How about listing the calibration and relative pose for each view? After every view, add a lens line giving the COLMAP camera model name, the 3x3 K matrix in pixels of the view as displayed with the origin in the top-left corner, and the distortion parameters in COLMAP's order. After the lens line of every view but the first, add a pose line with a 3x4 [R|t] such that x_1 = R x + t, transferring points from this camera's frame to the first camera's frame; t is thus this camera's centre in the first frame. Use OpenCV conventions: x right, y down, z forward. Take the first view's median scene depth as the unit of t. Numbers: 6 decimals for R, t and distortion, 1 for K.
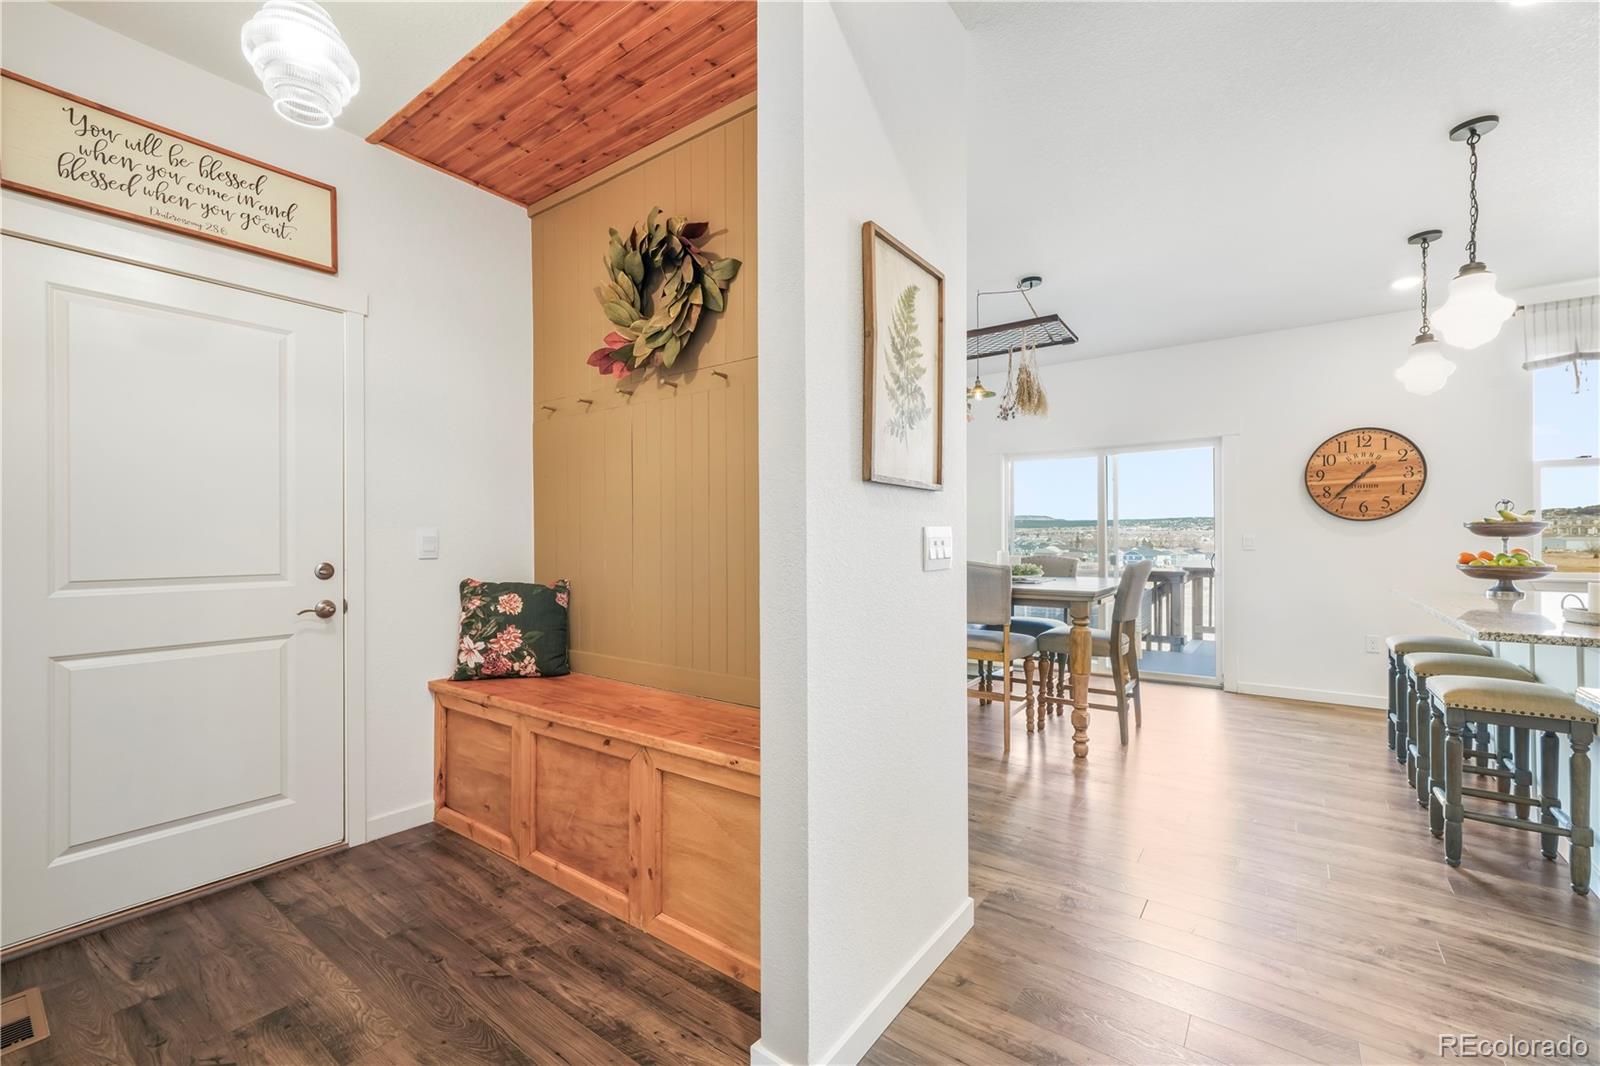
lens RADIAL K [[666.6, 0, 799.8], [0, 666.6, 538.9], [0, 0, 1]] dist [-0.000193, -0.000046]
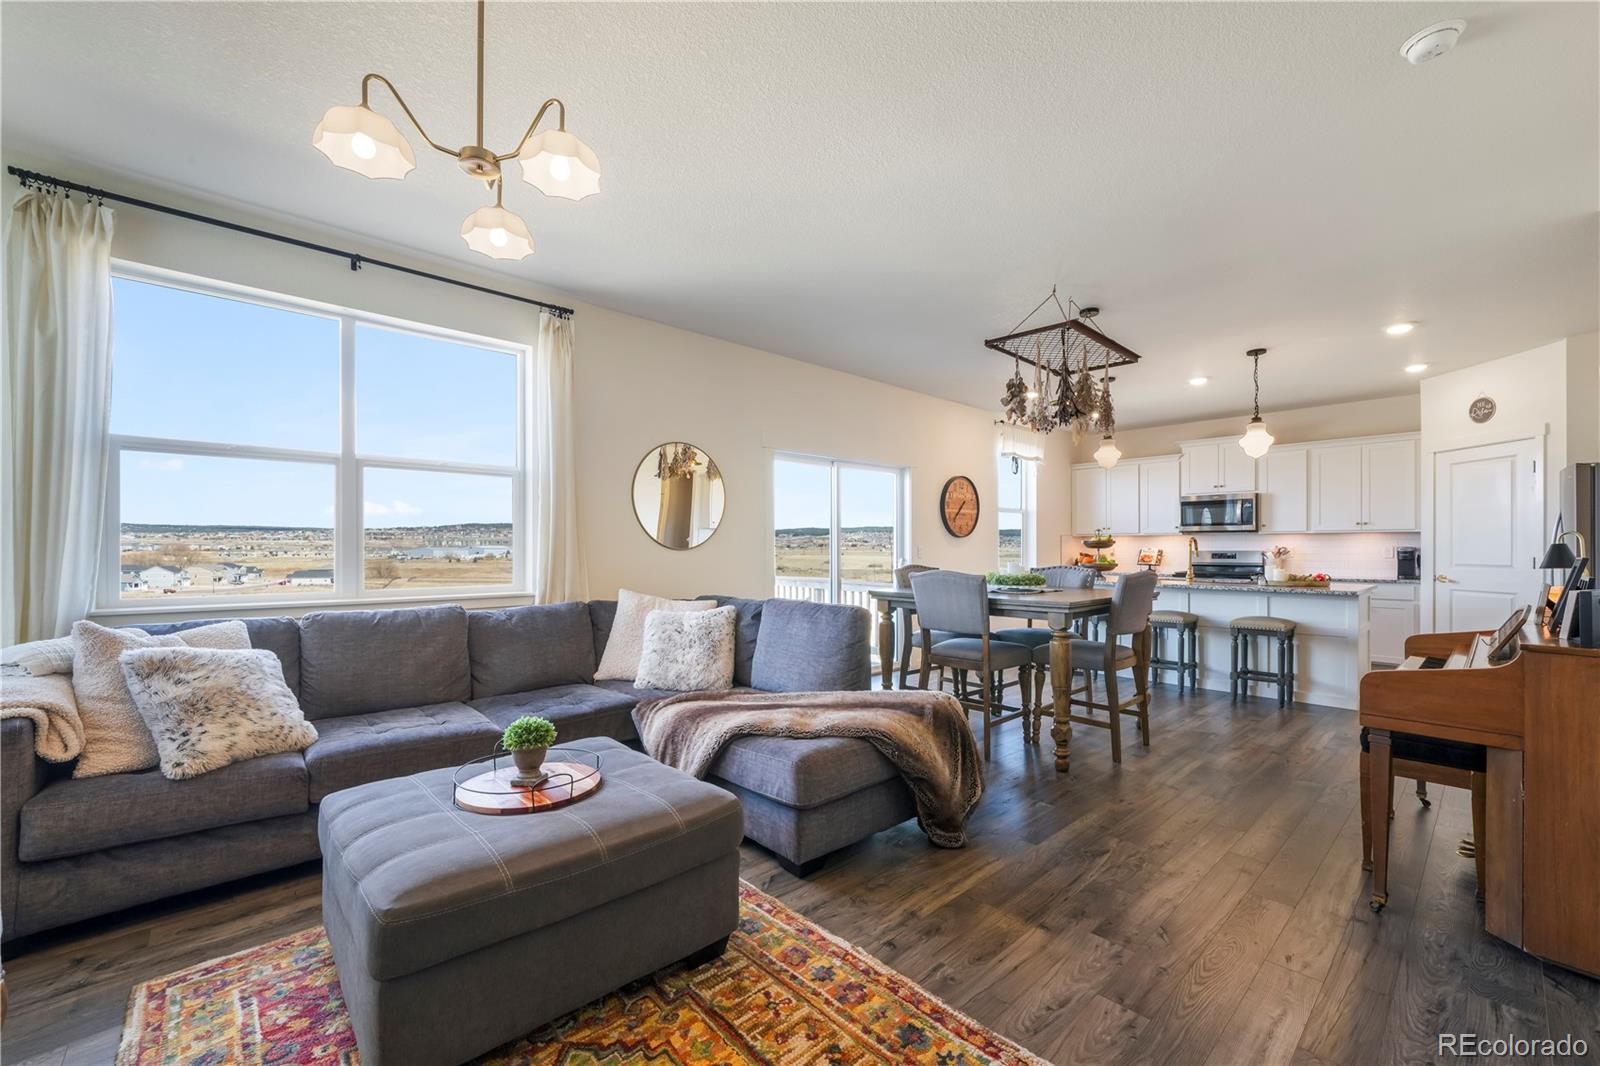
lens RADIAL K [[639.8, 0, 797.3], [0, 639.8, 544.9], [0, 0, 1]] dist [-0.003637, -0.000292]
pose [[0.196956, 0.006203, 0.980393, -0.672509], [-0.000339, 0.999980, -0.006259, -0.001458], [-0.980412, 0.000900, 0.196954, 1.109652]]
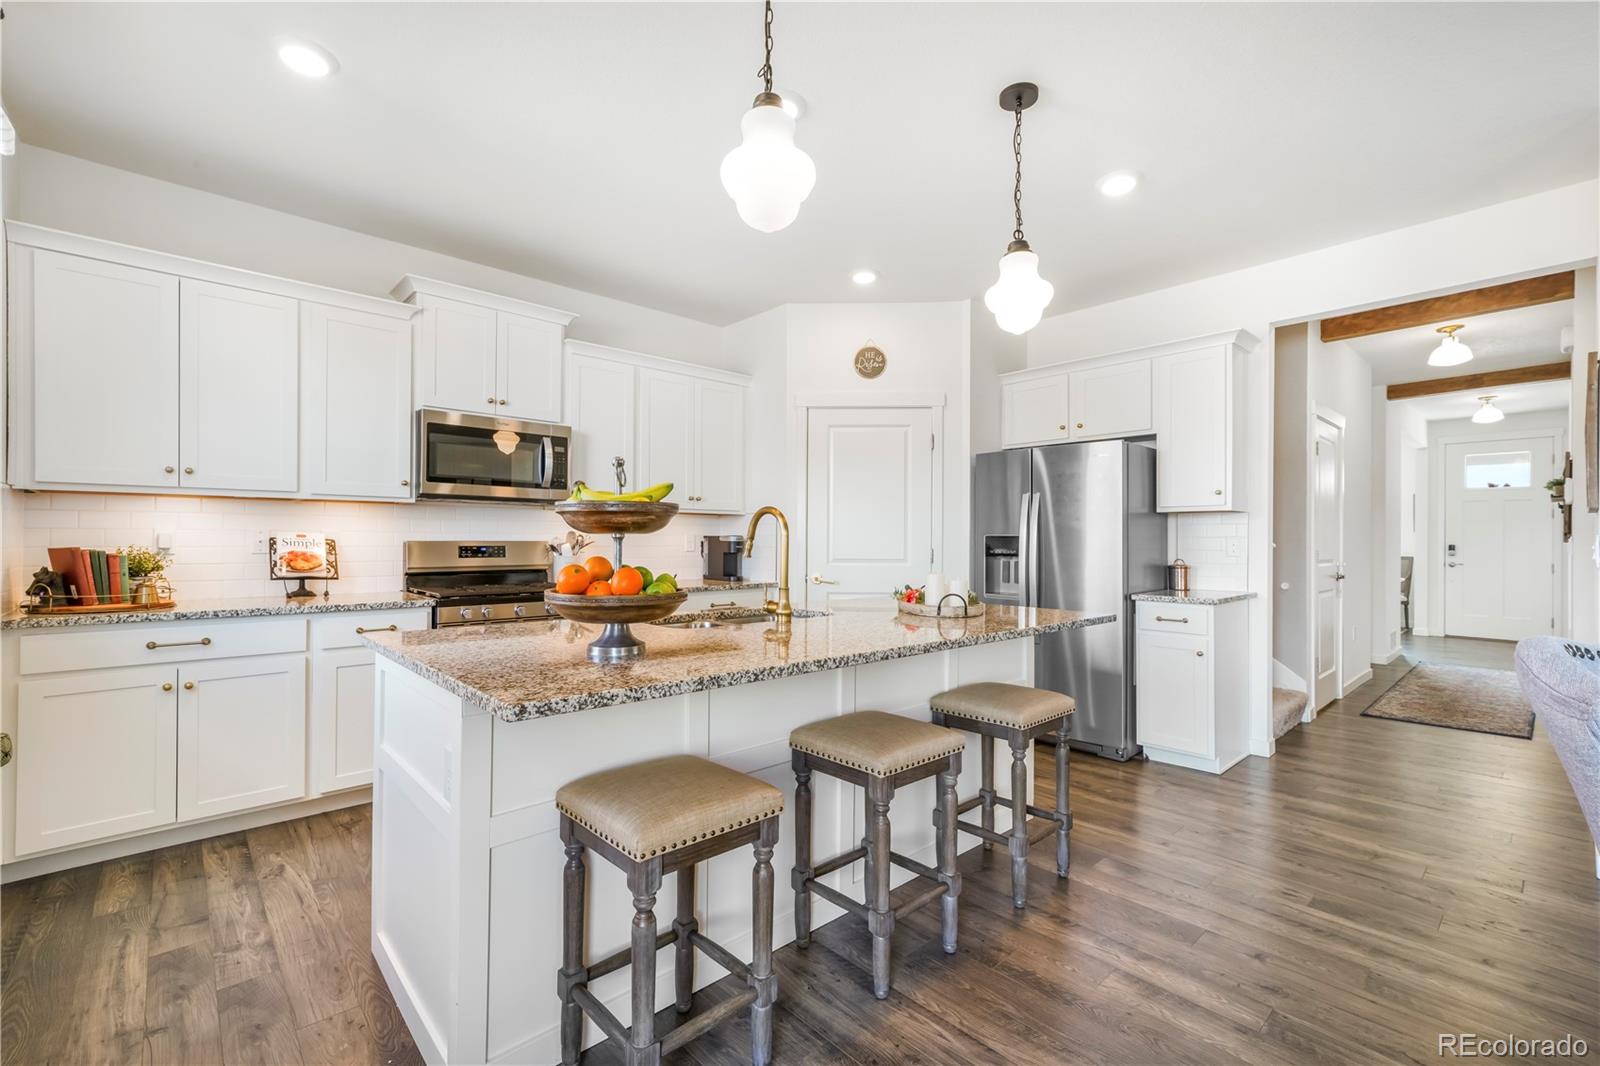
lens RADIAL K [[690.7, 0, 799.7], [0, 690.7, 537.7], [0, 0, 1]] dist [0.001949, 0.000237]
pose [[-0.980258, -0.002549, 0.197708, 0.618530], [-0.003705, 0.999978, -0.005477, 0.002041], [-0.197690, -0.006102, -0.980246, 1.102714]]
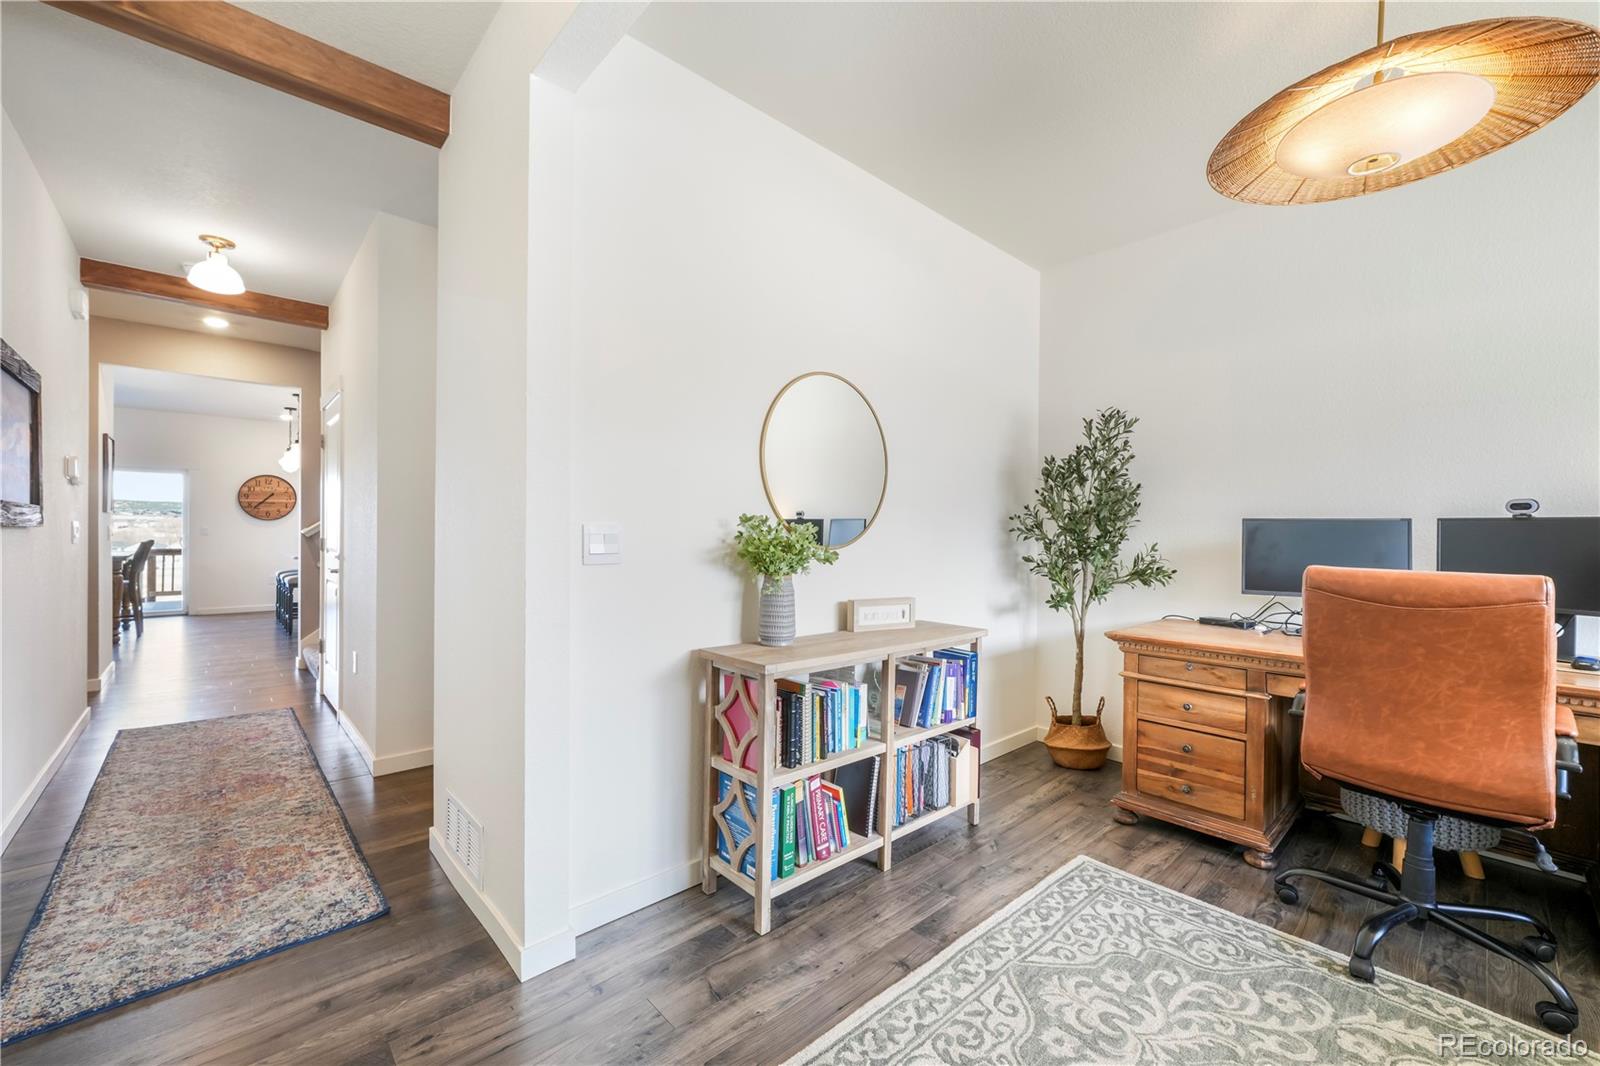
lens RADIAL K [[639.8, 0, 797.3], [0, 639.8, 544.9], [0, 0, 1]] dist [-0.003637, -0.000292]
pose [[0.197050, -0.007764, 0.980363, -0.795913], [-0.019366, 0.999743, 0.011810, -0.005607], [-0.980202, -0.021312, 0.196849, -1.032047]]
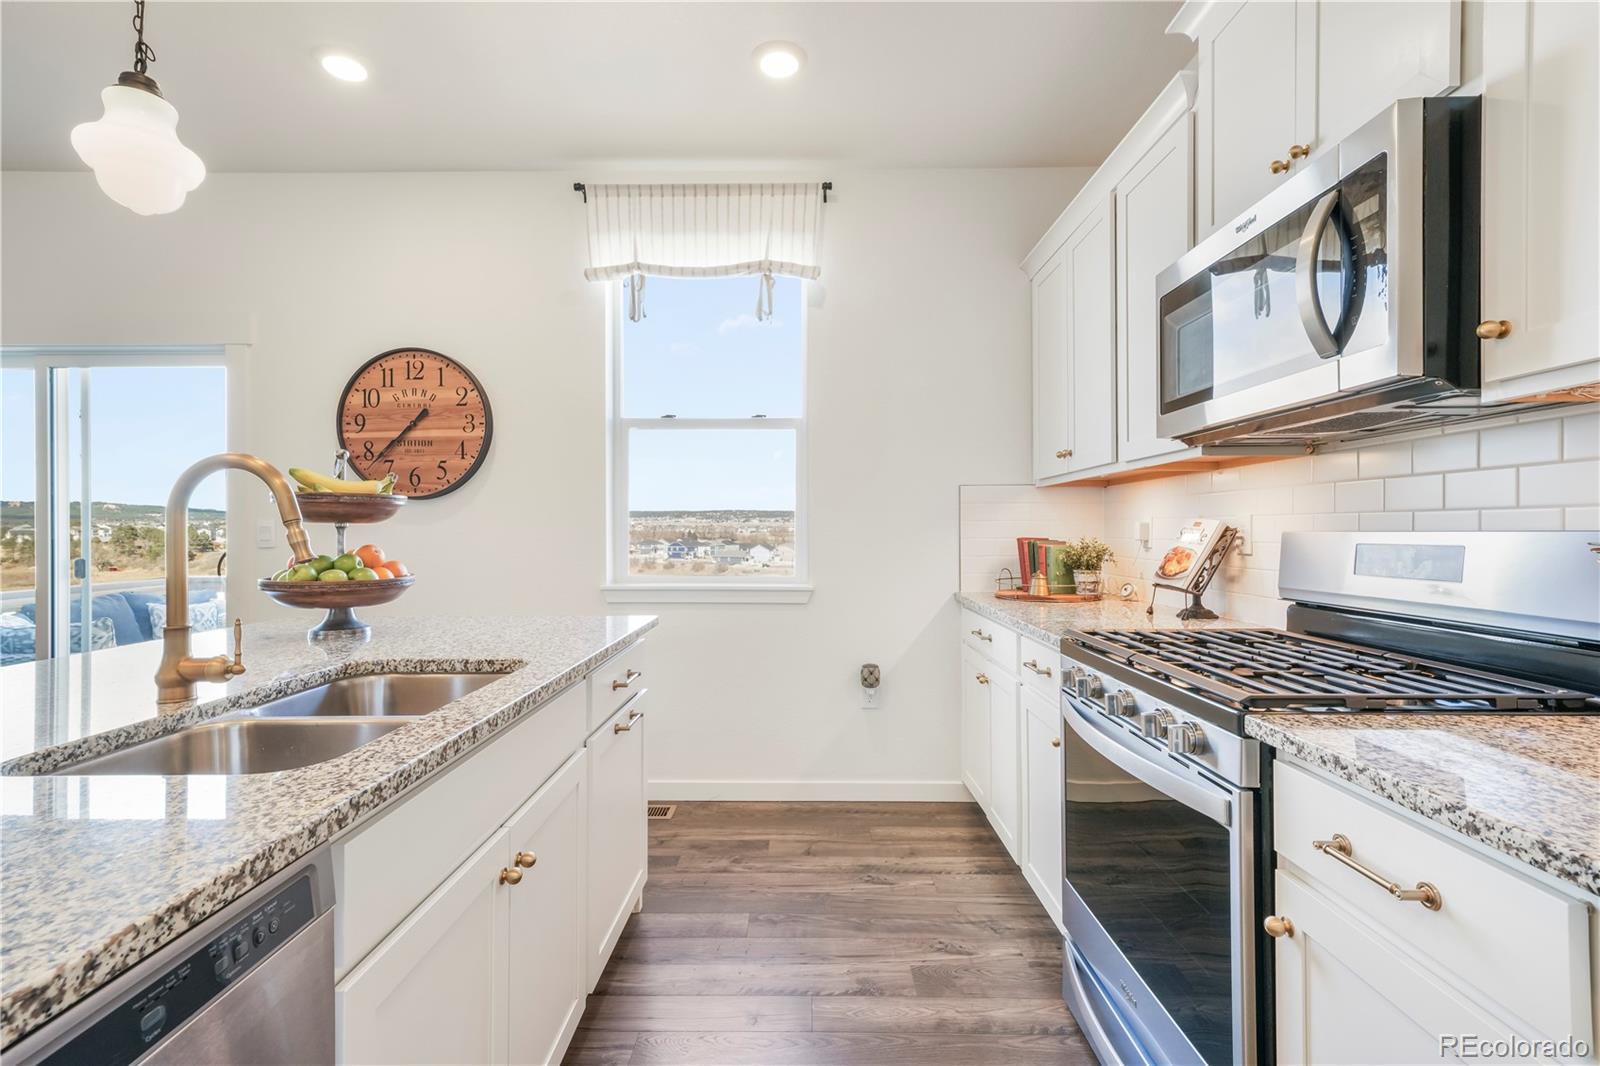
lens RADIAL K [[731.4, 0, 796.0], [0, 731.4, 529.3], [0, 0, 1]] dist [0.010728, 0.000813]
pose [[0.812583, 0.001067, 0.582844, 0.758257], [-0.000025, 0.999998, -0.001797, 0.002030], [-0.582845, 0.001446, 0.812582, 0.247695]]
